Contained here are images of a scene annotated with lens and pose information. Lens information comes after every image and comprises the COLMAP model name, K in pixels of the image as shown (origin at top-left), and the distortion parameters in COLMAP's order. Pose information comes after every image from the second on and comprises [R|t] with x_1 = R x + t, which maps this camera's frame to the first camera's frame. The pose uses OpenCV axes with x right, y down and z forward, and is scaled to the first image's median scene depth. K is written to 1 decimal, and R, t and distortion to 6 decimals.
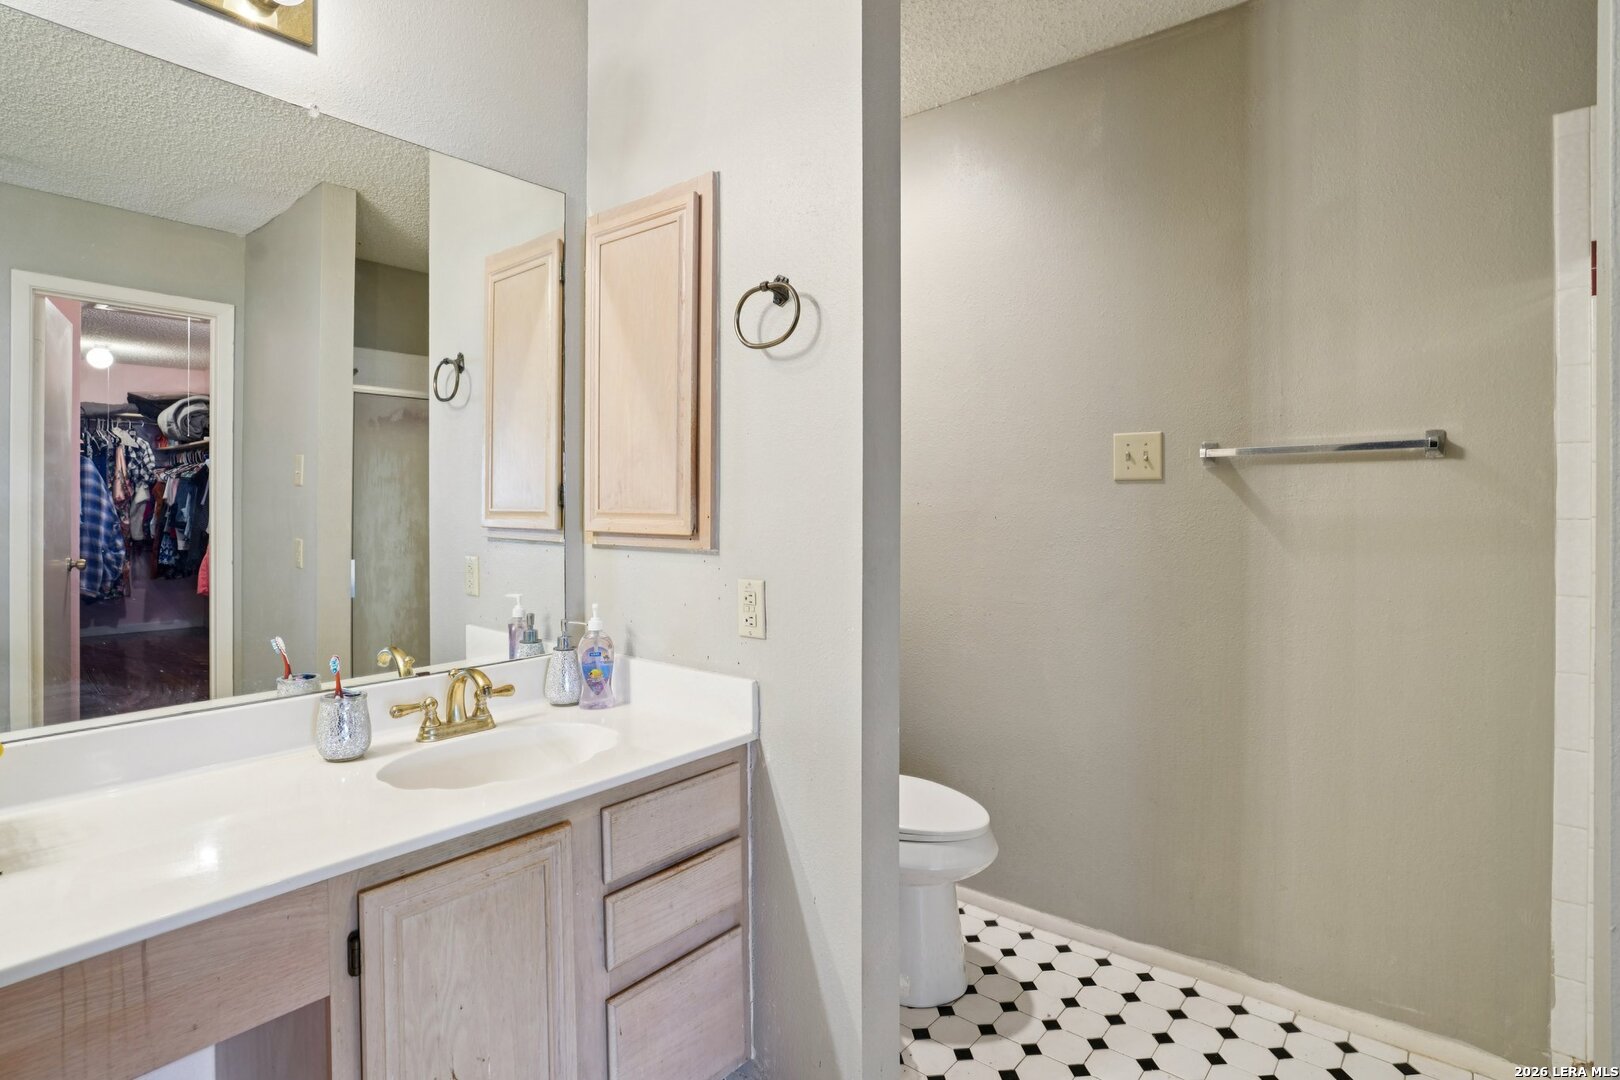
lens RADIAL K [[811.7, 0, 809.7], [0, 811.7, 513.7], [0, 0, 1]] dist [-0.069455, 0.039477]
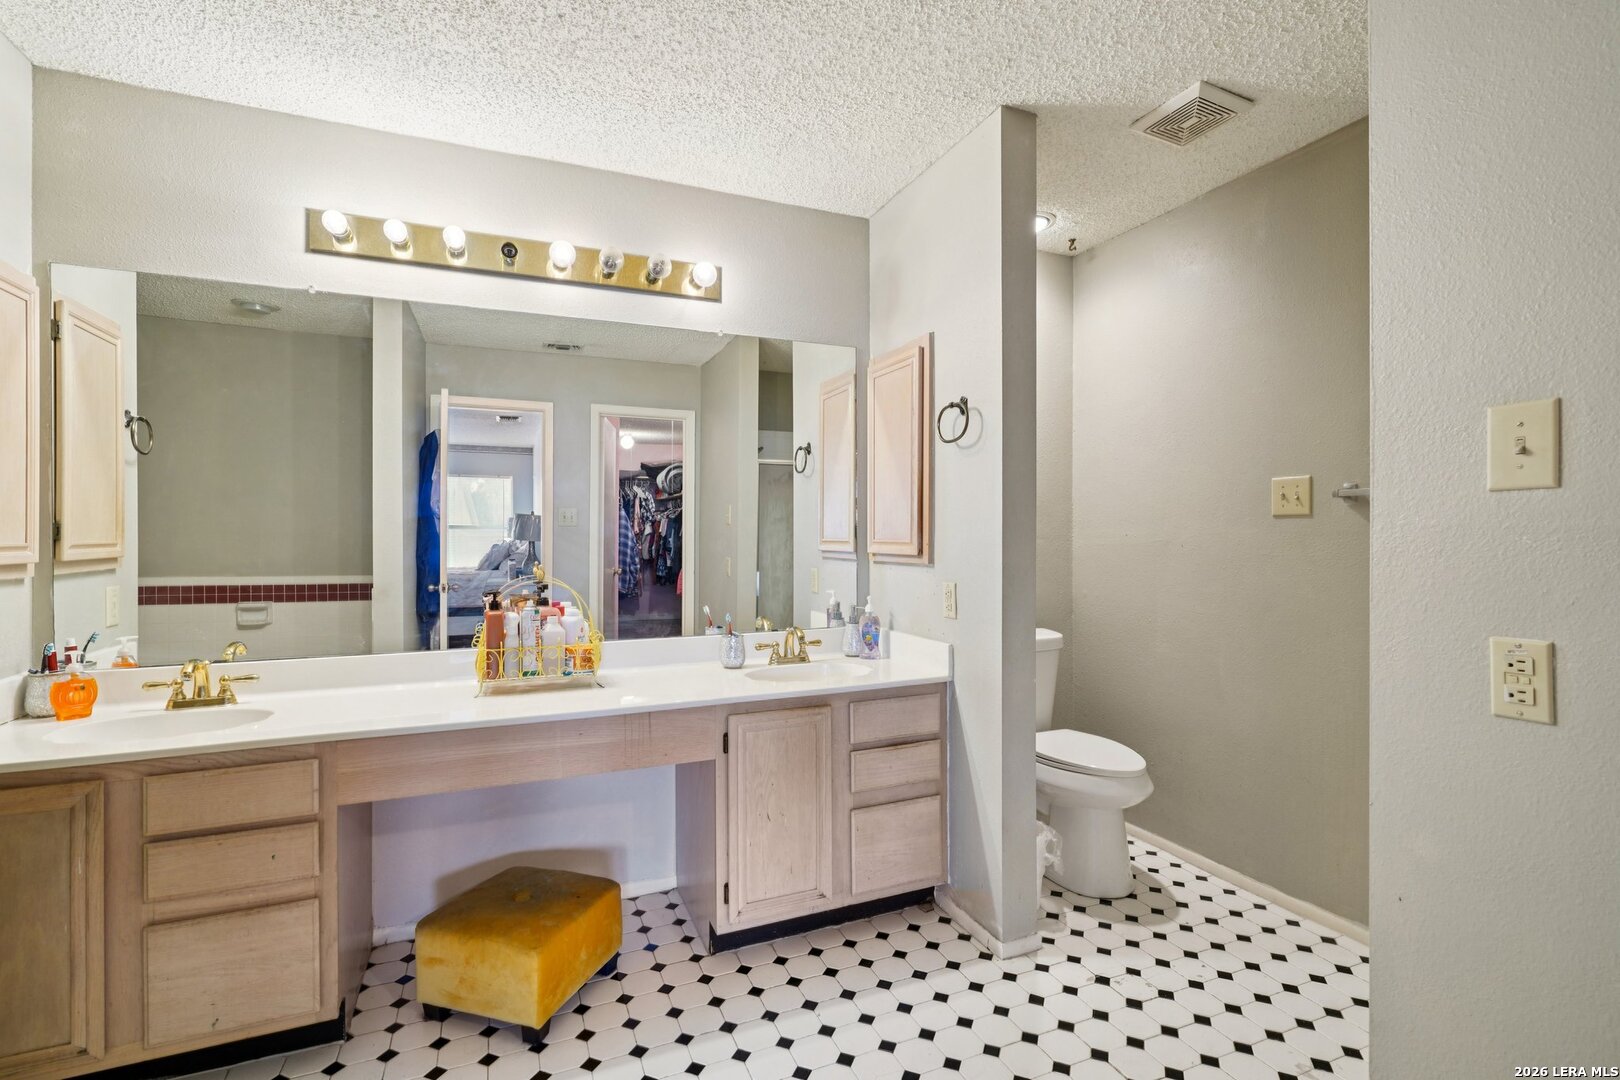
lens RADIAL K [[751.2, 0, 810.0], [0, 751.2, 540.0], [0, 0, 1]] dist [0.000059, 0.000105]
pose [[0.882386, 0.000484, -0.470526, 0.338926], [-0.002159, 0.999993, -0.003021, 0.000495], [0.470521, 0.003682, 0.882381, -0.406696]]
